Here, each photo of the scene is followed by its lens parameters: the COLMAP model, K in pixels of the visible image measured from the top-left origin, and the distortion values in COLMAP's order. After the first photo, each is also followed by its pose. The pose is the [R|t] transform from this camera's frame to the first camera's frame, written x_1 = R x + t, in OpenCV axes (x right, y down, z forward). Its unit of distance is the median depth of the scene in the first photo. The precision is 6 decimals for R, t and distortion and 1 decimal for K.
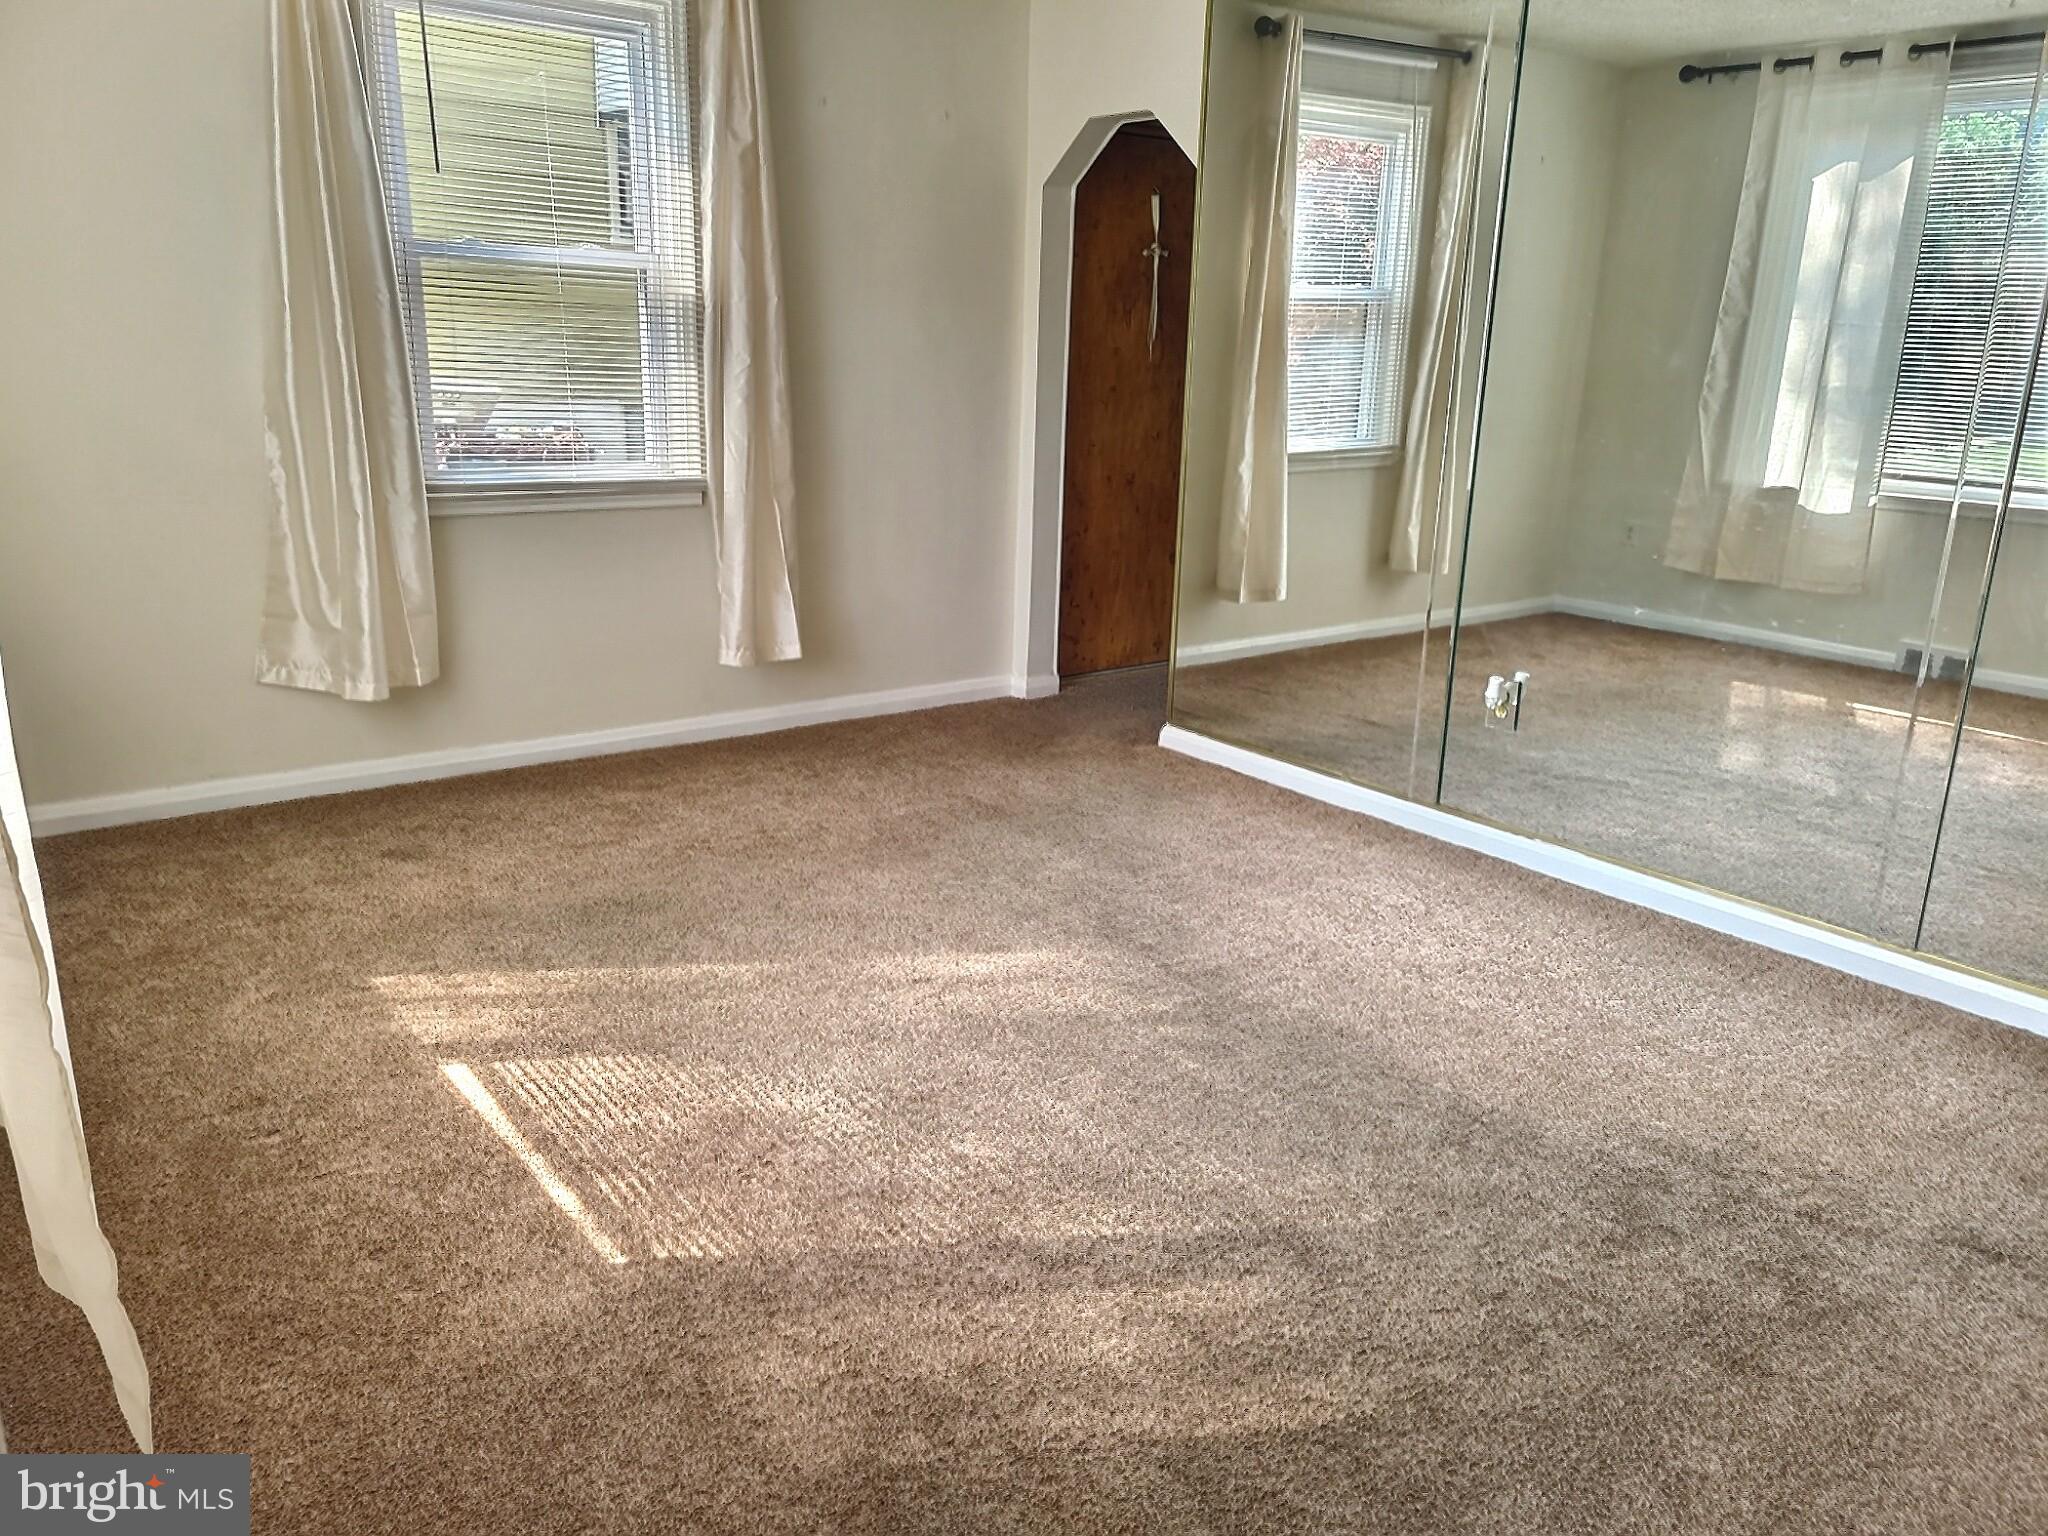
lens RADIAL K [[1537.1, 0, 1009.7], [0, 1537.1, 757.6], [0, 0, 1]] dist [0.058936, -0.027869]
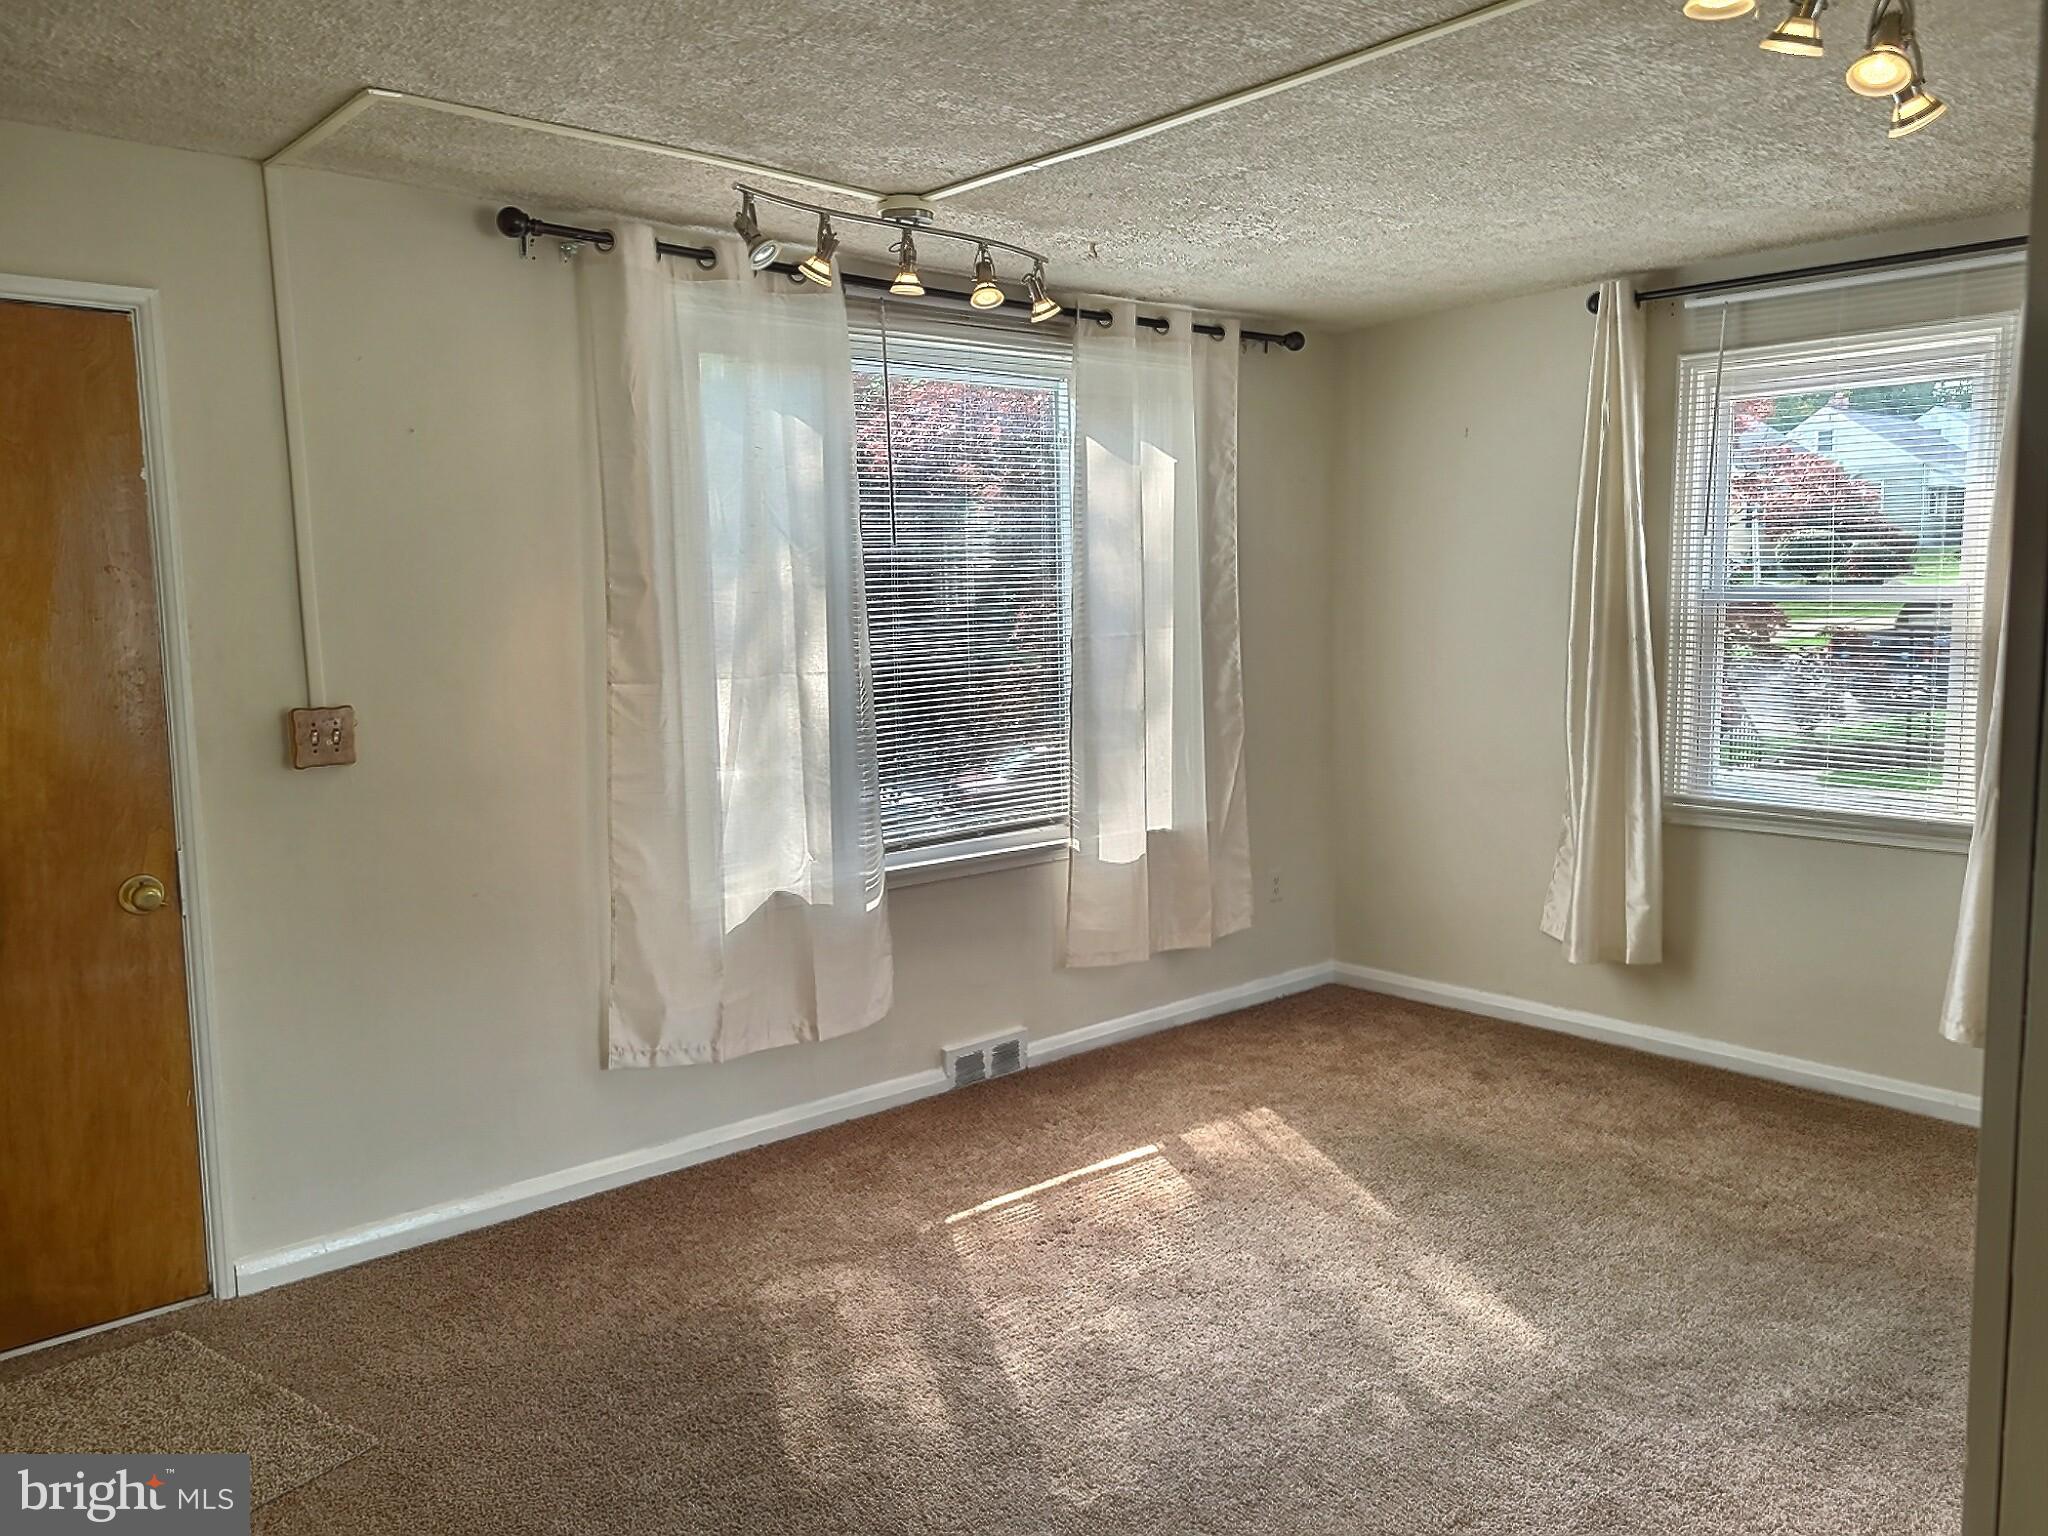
lens RADIAL K [[1537.1, 0, 1027.8], [0, 1537.1, 786.8], [0, 0, 1]] dist [0.058936, -0.027869]
pose [[0.067243, 0.092651, -0.993425, 0.962833], [-0.252312, 0.964895, 0.072911, -0.193008], [0.965307, 0.245751, 0.088259, 0.577021]]
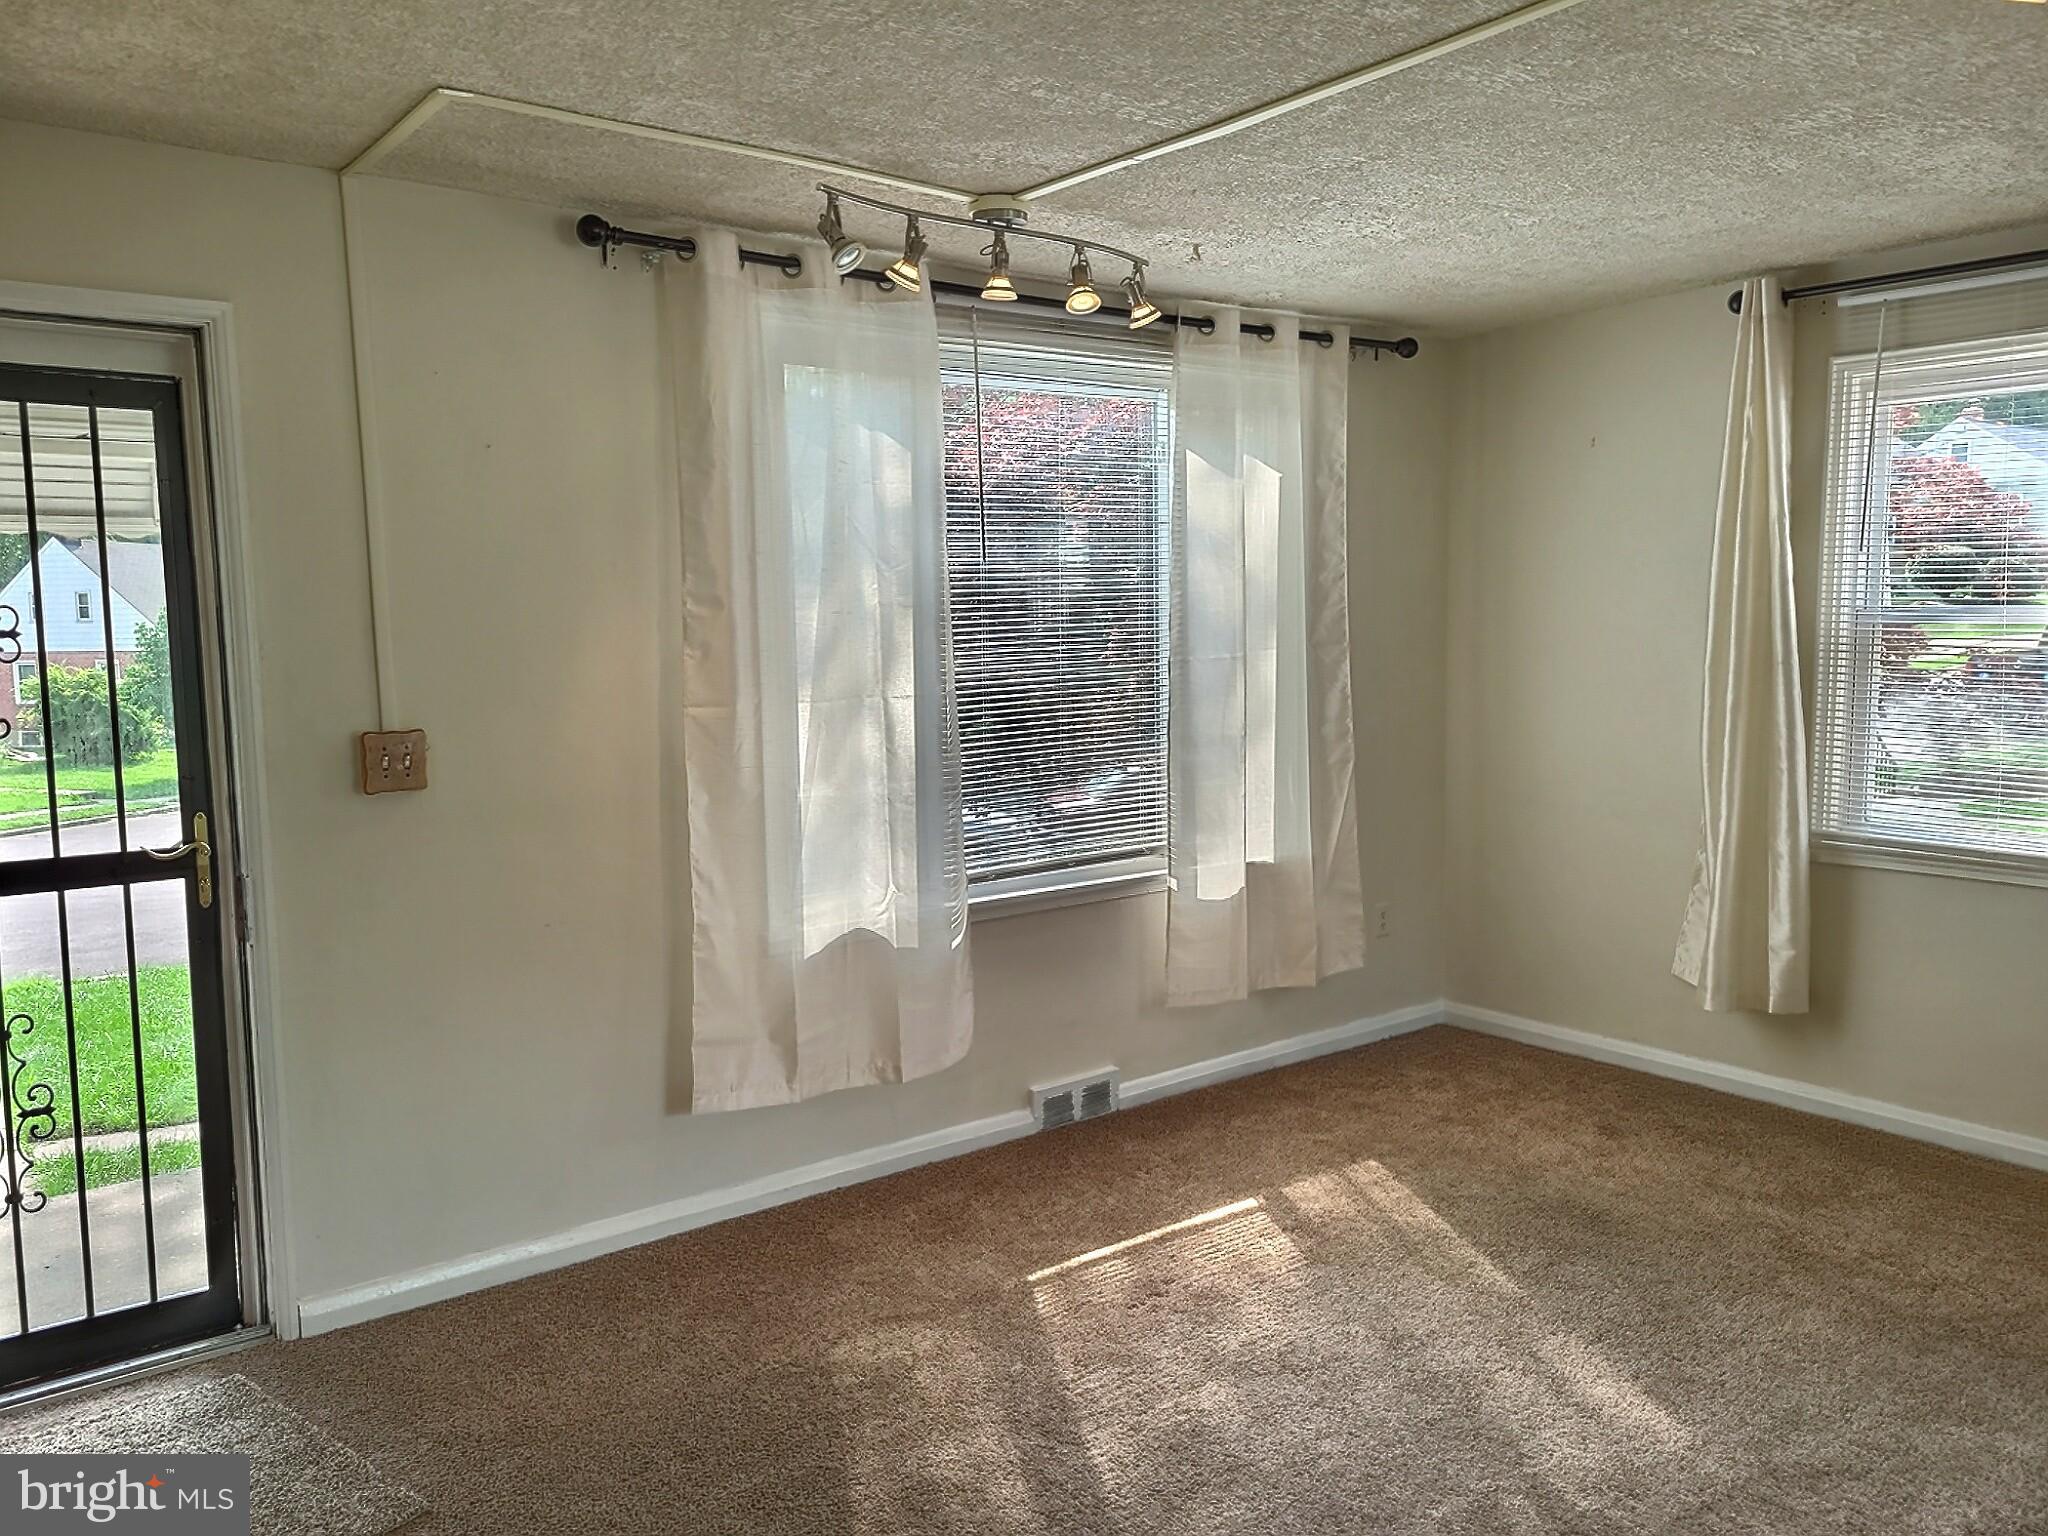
lens RADIAL K [[1537.1, 0, 1024.8], [0, 1537.1, 778.6], [0, 0, 1]] dist [0.058936, -0.027869]
pose [[0.003682, 0.077048, -0.997021, 0.899300], [-0.256268, 0.963805, 0.073535, -0.198495], [0.966599, 0.255234, 0.023294, 0.580248]]
